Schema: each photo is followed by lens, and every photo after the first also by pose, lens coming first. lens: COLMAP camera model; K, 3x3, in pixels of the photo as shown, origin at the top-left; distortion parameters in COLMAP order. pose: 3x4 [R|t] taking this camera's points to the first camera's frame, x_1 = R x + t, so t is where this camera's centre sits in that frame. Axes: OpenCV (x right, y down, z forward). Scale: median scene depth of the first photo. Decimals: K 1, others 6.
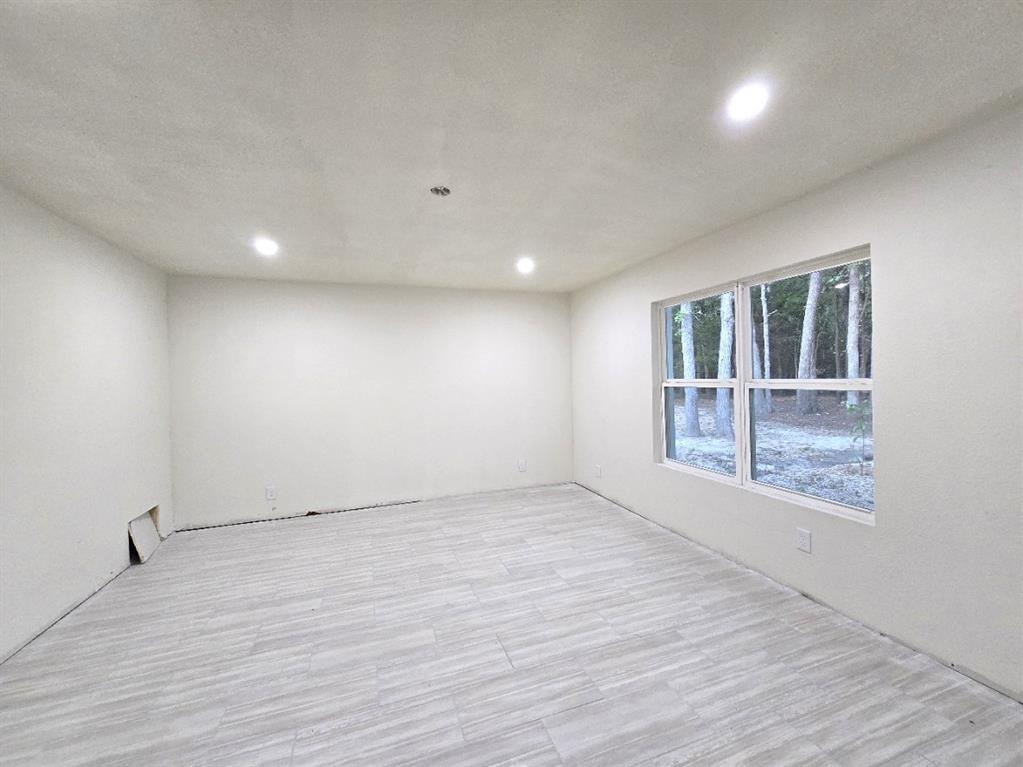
lens RADIAL K [[415.5, 0, 511.5], [0, 415.5, 383.5], [0, 0, 1]] dist [-0.000770, -0.000054]
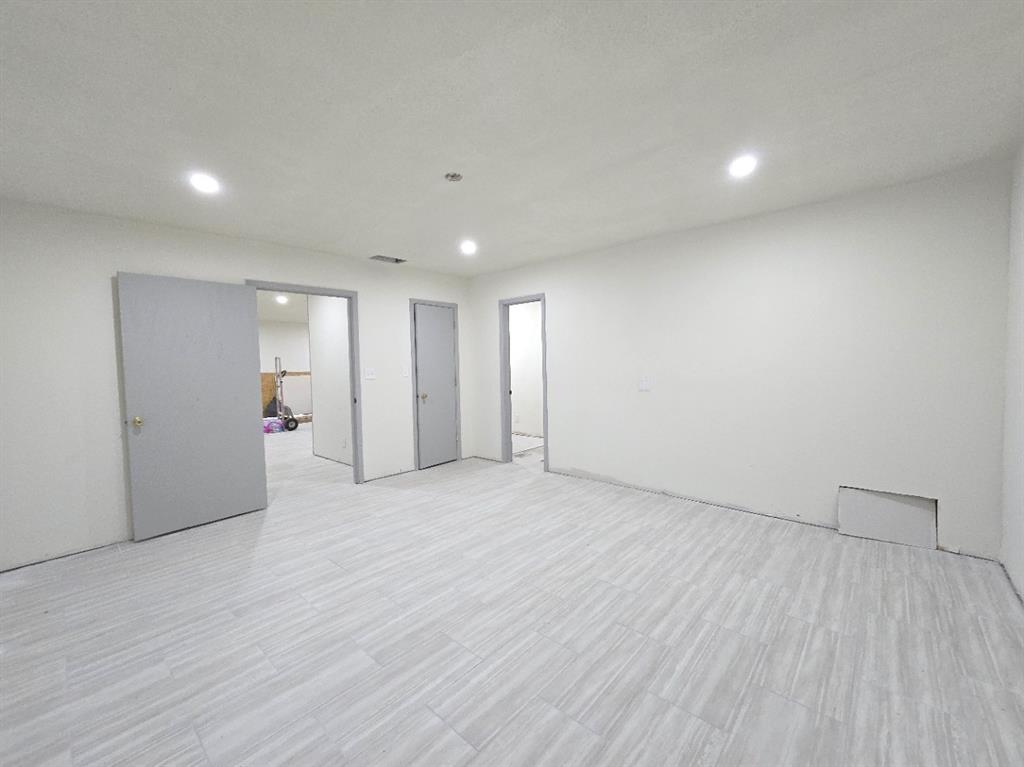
lens RADIAL K [[421.1, 0, 518.2], [0, 421.1, 380.5], [0, 0, 1]] dist [-0.004481, 0.000015]
pose [[-0.874215, 0.061638, -0.481610, 0.231554], [0.038622, 0.997594, 0.057568, 0.012512], [0.484000, 0.031726, -0.874493, 1.959801]]
